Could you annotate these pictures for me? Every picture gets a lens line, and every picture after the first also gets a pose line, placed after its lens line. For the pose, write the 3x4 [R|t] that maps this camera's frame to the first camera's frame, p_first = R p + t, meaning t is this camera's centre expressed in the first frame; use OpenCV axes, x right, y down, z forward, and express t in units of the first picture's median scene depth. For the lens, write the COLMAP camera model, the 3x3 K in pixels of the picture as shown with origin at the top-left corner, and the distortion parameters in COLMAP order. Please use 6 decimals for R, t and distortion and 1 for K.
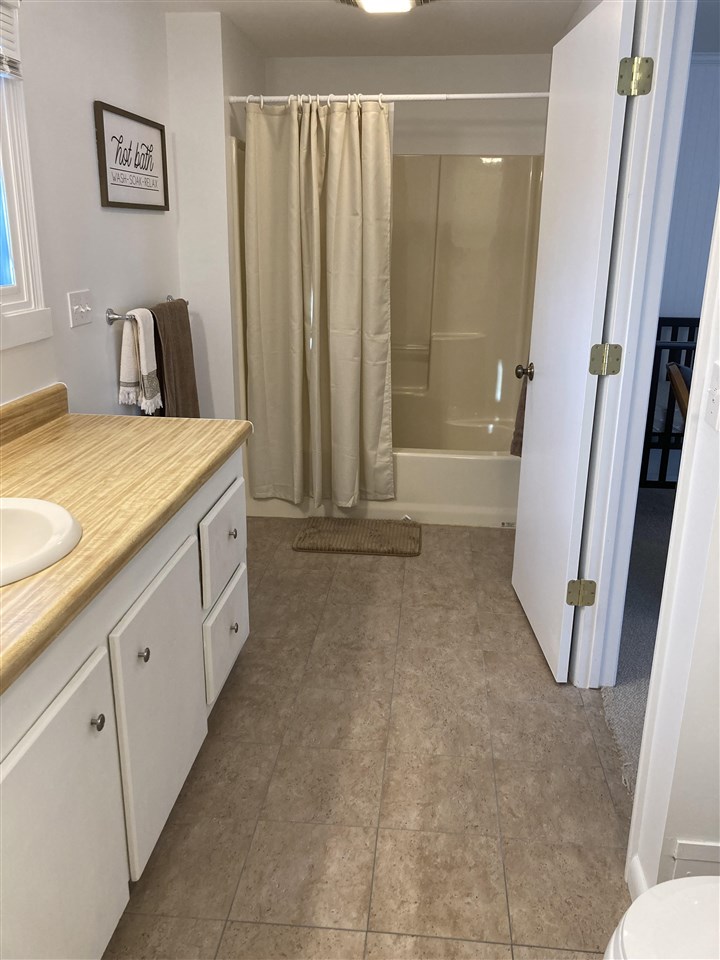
lens RADIAL K [[790.8, 0, 354.6], [0, 790.8, 474.1], [0, 0, 1]] dist [0.024550, -0.031732]
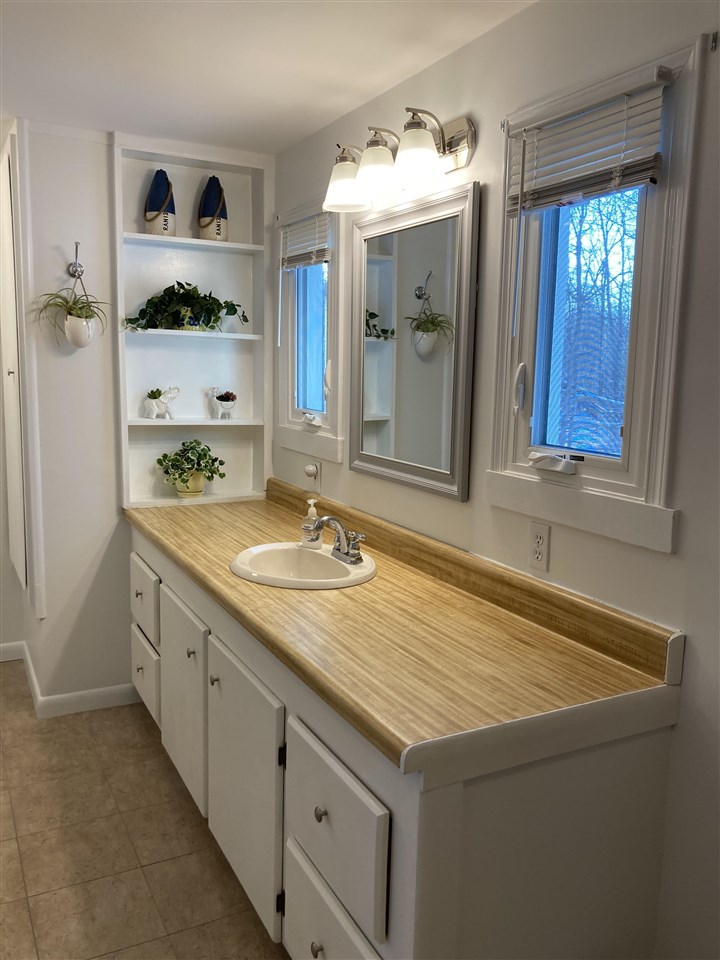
lens RADIAL K [[790.8, 0, 380.3], [0, 790.8, 465.4], [0, 0, 1]] dist [0.024550, -0.031732]
pose [[-0.817061, 0.042548, -0.574979, 0.192373], [-0.204025, 0.911407, 0.357368, -0.471565], [0.539245, 0.409301, -0.735994, 1.476014]]
